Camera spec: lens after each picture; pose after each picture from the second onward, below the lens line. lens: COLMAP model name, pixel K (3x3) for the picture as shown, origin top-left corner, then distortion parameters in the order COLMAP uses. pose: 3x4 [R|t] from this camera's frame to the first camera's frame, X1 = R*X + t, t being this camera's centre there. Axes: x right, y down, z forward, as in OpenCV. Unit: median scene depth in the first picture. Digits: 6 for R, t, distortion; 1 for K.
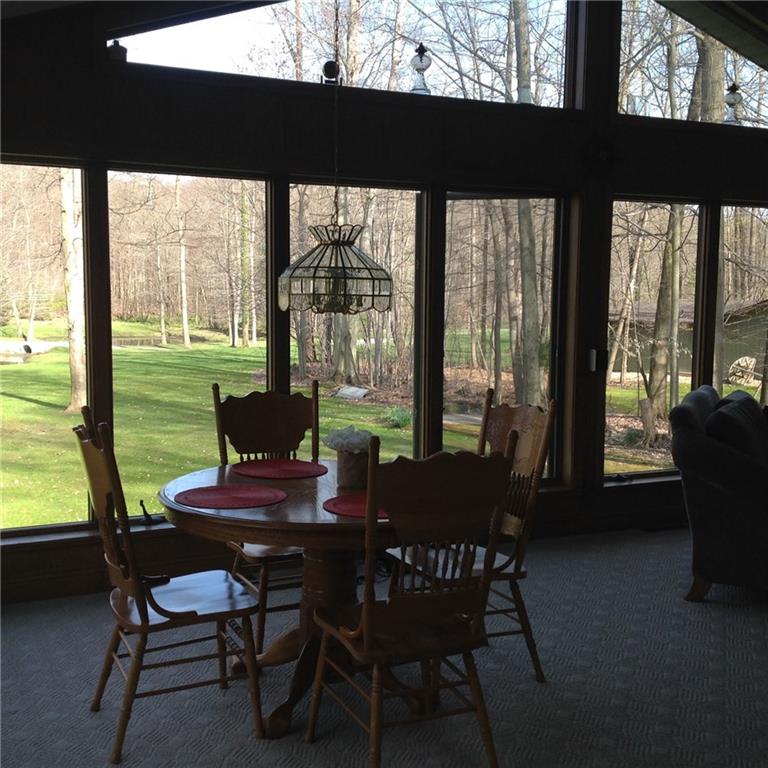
lens RADIAL K [[939.8, 0, 383.6], [0, 939.8, 387.2], [0, 0, 1]] dist [0.041835, 0.000000]
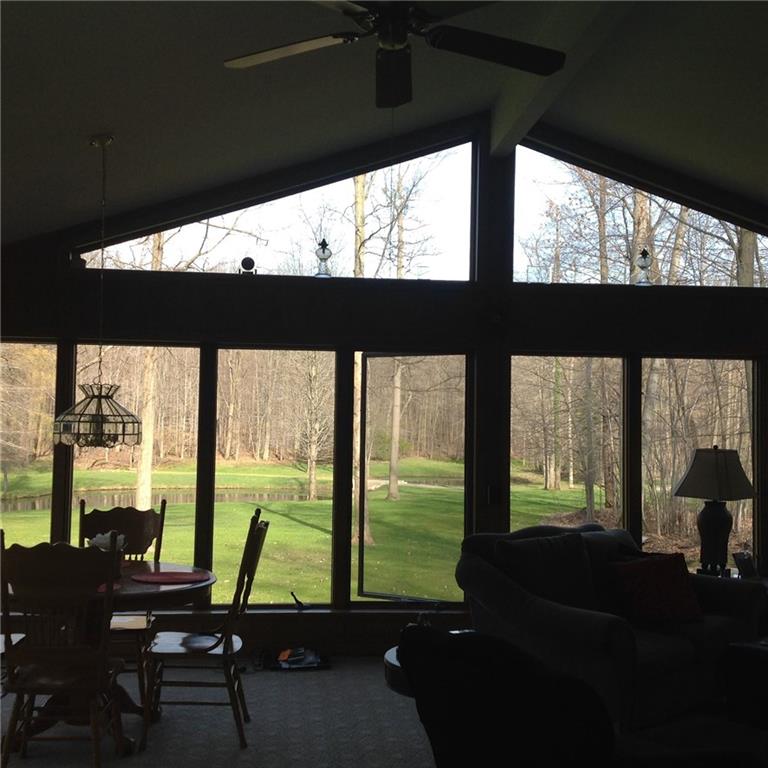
lens RADIAL K [[939.8, 0, 384.9], [0, 939.8, 382.4], [0, 0, 1]] dist [0.041835, 0.000000]
pose [[0.938370, -0.007621, -0.345548, 0.574529], [-0.046366, 0.987945, -0.147699, 0.009925], [0.342508, 0.154618, 0.926705, -0.116944]]
